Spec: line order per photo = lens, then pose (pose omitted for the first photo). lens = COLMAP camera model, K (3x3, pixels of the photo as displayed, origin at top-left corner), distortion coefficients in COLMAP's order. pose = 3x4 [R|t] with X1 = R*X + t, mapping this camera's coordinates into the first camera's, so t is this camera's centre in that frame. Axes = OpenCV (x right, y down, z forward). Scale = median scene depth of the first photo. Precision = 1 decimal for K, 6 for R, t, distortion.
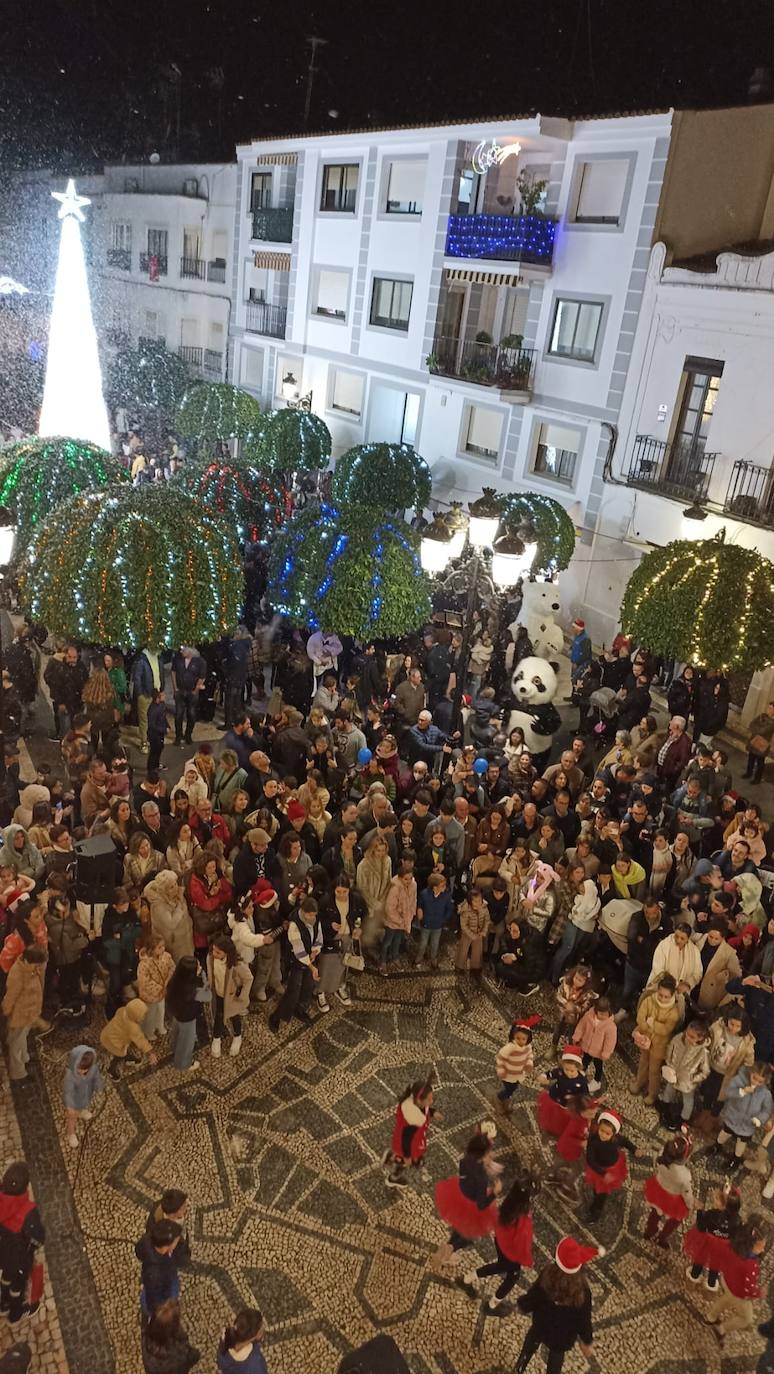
lens RADIAL K [[1008.8, 0, 387.0], [0, 1008.8, 687.0], [0, 0, 1]] dist [0.046981, -0.003693]
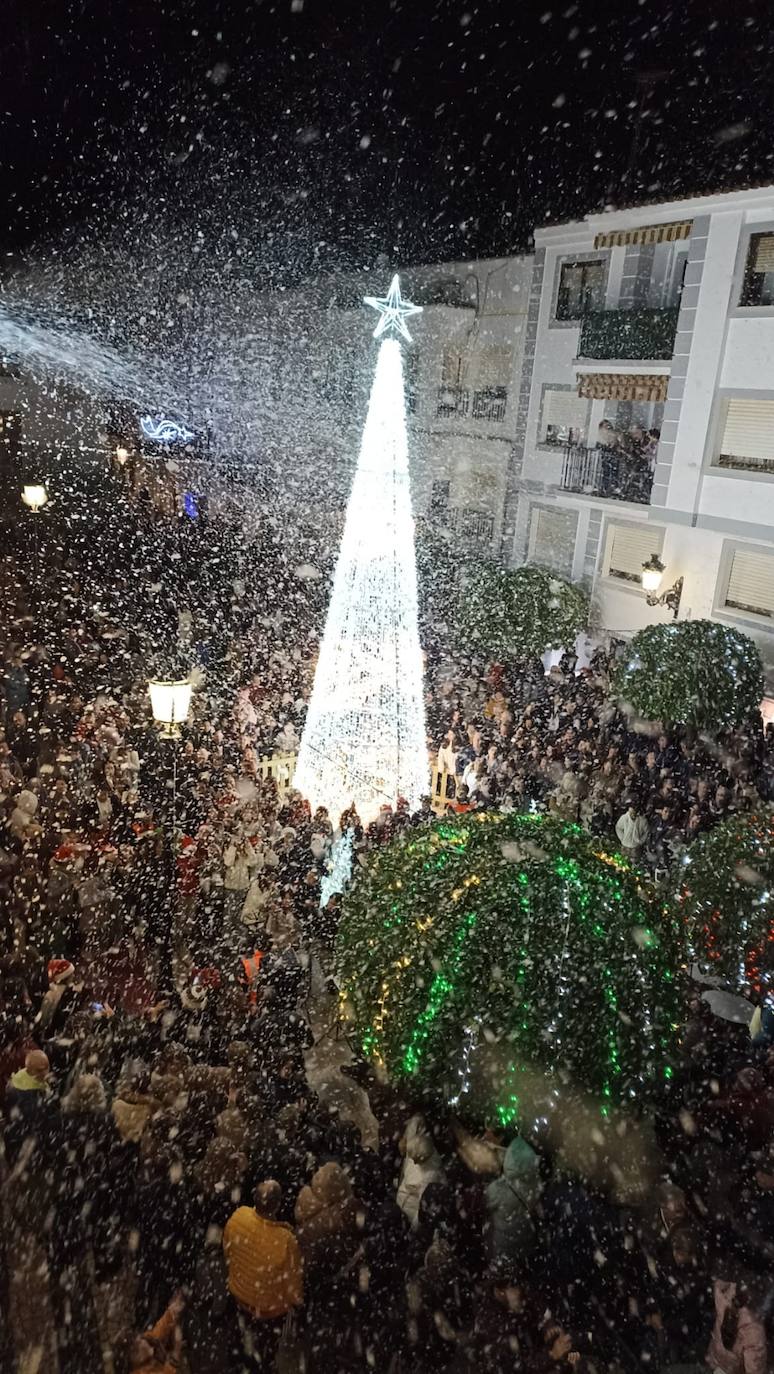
lens RADIAL K [[1008.8, 0, 387.0], [0, 1008.8, 687.0], [0, 0, 1]] dist [0.046981, -0.003693]
pose [[0.997760, -0.021365, -0.063392, -0.229187], [0.015020, 0.994981, -0.098925, -0.169218], [0.065187, 0.097752, 0.993074, 0.371036]]
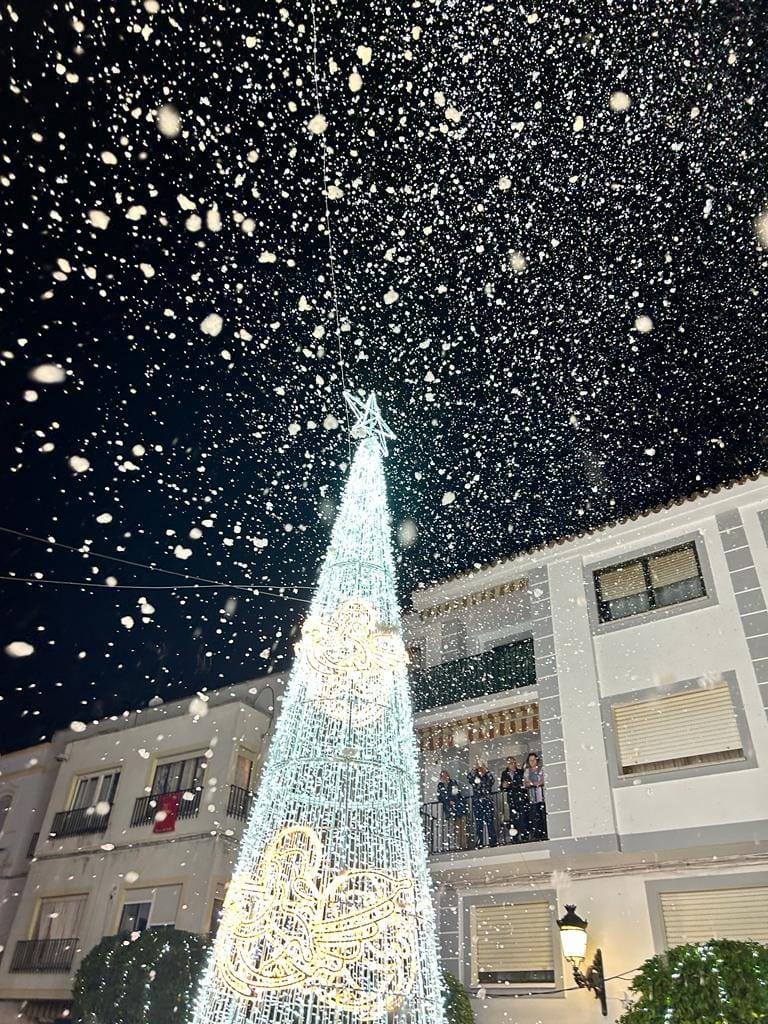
lens RADIAL K [[767.5, 0, 384.0], [0, 767.5, 512.0], [0, 0, 1]] dist [0.005240, 0.001329]
pose [[0.949082, 0.116615, 0.292649, -0.322884], [0.170855, 0.589930, -0.789171, -0.142685], [-0.264672, 0.798989, 0.539968, 0.674640]]
